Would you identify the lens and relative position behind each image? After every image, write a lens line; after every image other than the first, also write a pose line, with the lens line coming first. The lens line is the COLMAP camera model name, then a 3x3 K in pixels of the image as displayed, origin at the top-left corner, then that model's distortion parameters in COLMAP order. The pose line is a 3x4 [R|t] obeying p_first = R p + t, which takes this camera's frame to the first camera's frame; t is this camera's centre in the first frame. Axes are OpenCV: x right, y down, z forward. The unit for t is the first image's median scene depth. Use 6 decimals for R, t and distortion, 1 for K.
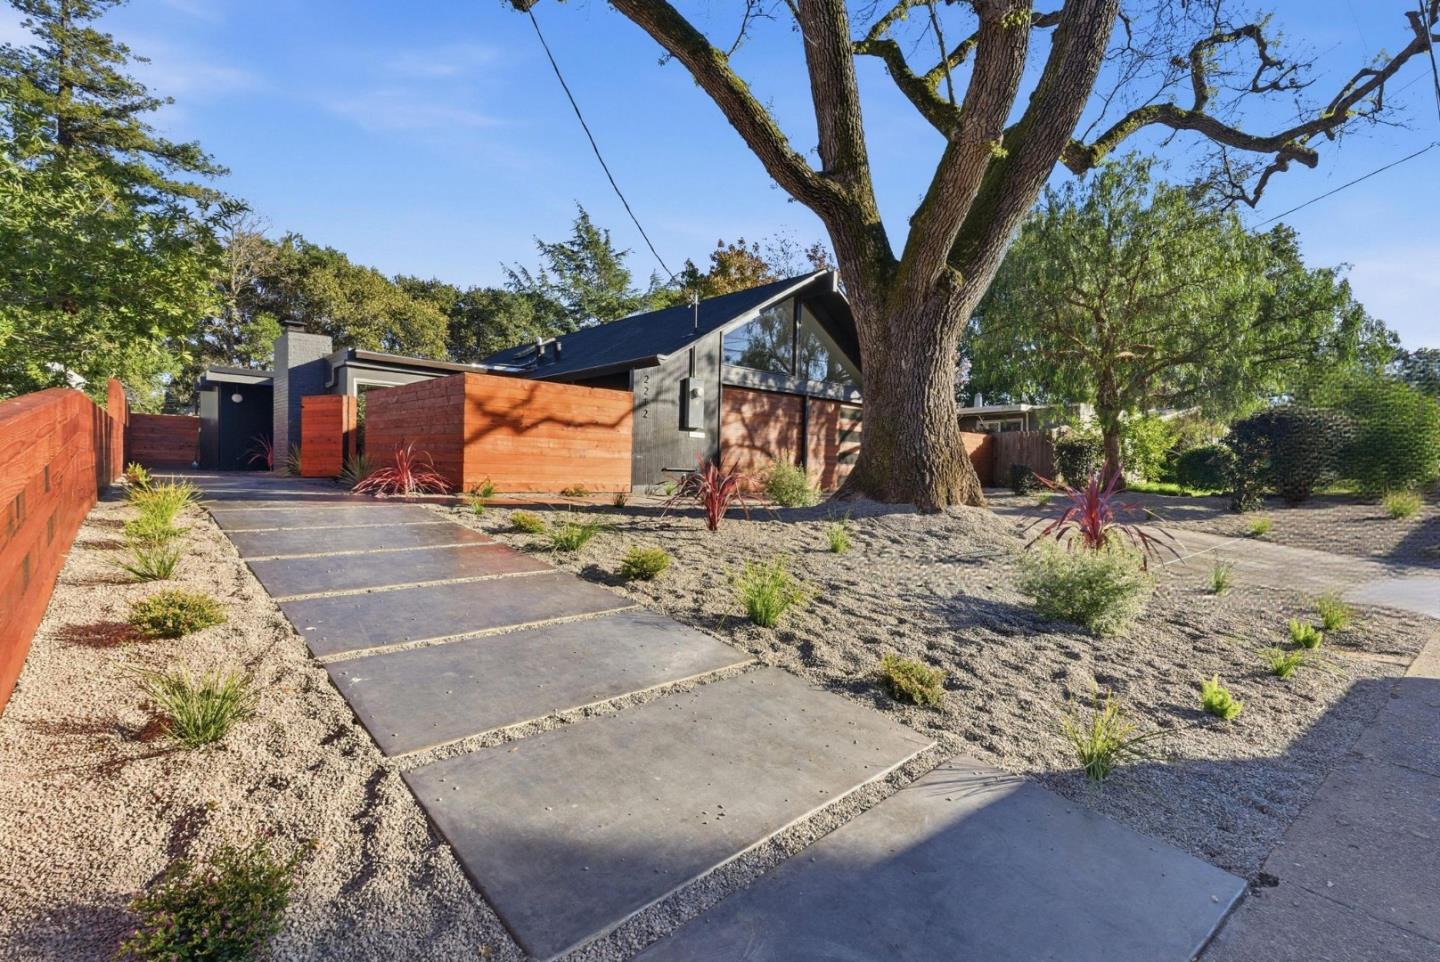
lens RADIAL K [[655.0, 0, 722.5], [0, 655.0, 487.3], [0, 0, 1]] dist [0.001784, 0.000178]
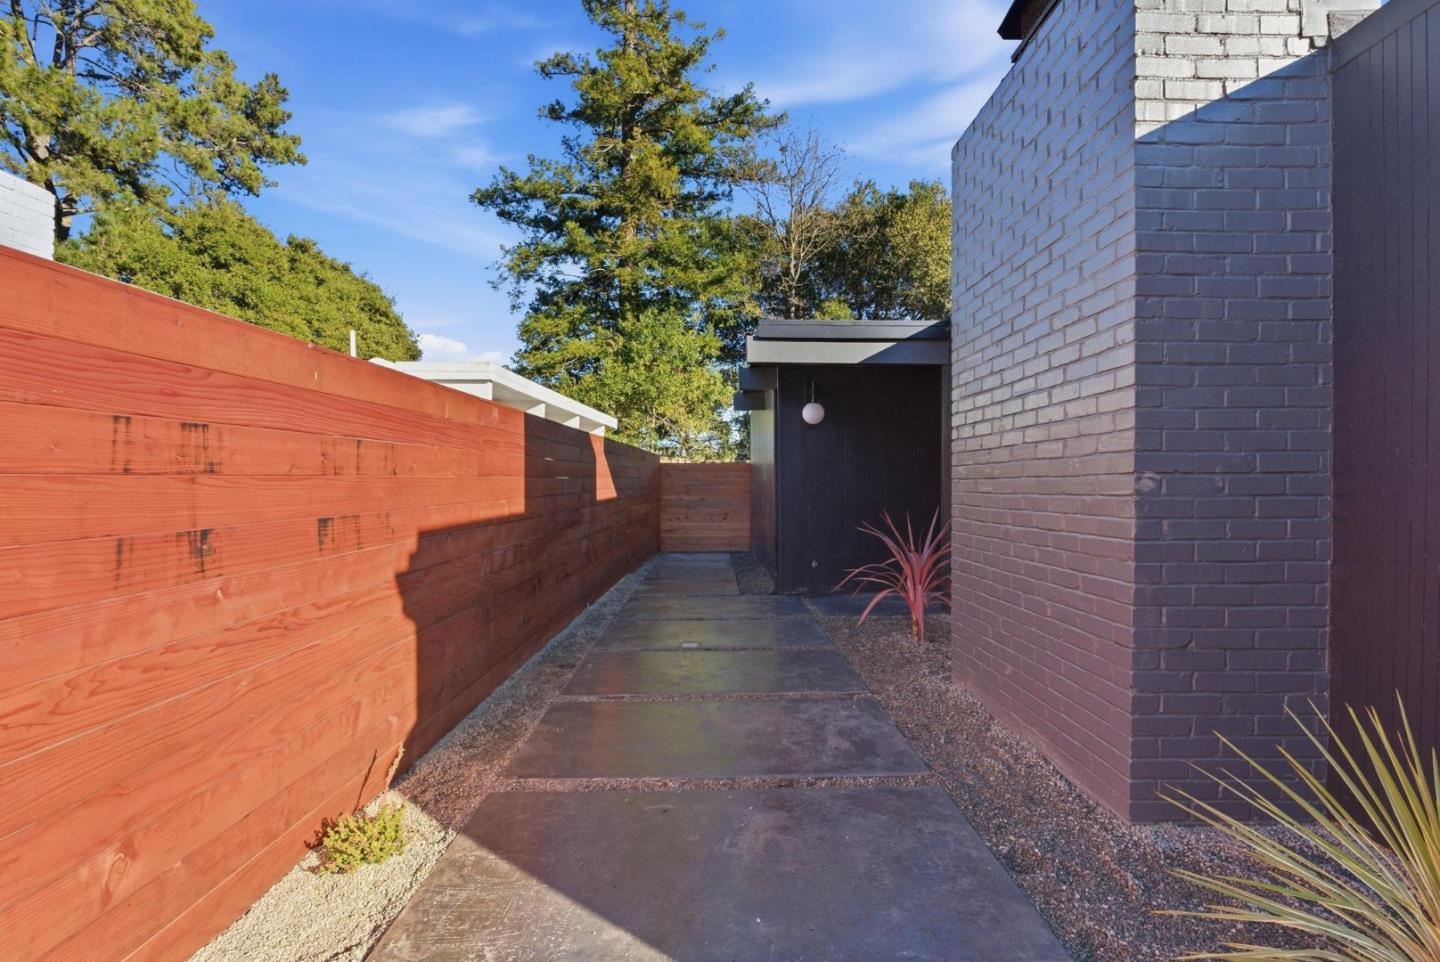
lens RADIAL K [[635.6, 0, 720.0], [0, 635.6, 481.0], [0, 0, 1]] dist [0.000156, -0.000019]
pose [[0.749148, -0.033370, -0.661562, -0.721371], [-0.000913, 0.998677, -0.051408, -0.103651], [0.662402, 0.039116, 0.748126, 0.900588]]
